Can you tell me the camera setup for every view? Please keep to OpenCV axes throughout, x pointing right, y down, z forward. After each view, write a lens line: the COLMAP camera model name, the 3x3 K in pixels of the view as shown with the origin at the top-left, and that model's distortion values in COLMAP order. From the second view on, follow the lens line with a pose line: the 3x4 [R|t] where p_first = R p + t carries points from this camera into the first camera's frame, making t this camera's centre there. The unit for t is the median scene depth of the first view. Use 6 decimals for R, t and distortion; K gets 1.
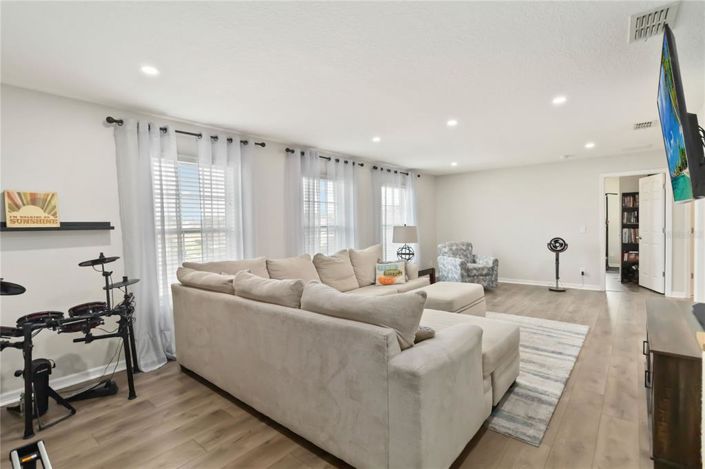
lens RADIAL K [[326.4, 0, 349.2], [0, 326.4, 226.9], [0, 0, 1]] dist [0.001402, 0.000513]
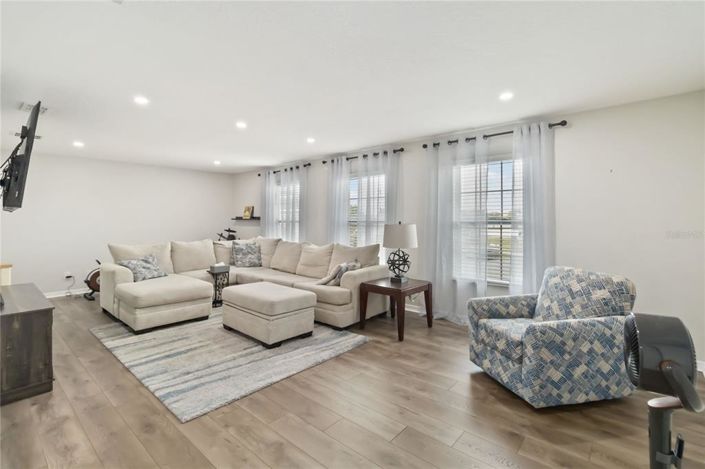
lens RADIAL K [[326.4, 0, 349.2], [0, 326.4, 226.9], [0, 0, 1]] dist [0.001402, 0.000513]
pose [[-0.002662, 0.027444, -0.999620, 0.650065], [-0.022222, 0.999375, 0.027497, -0.011225], [0.999750, 0.022287, -0.002051, 0.657183]]
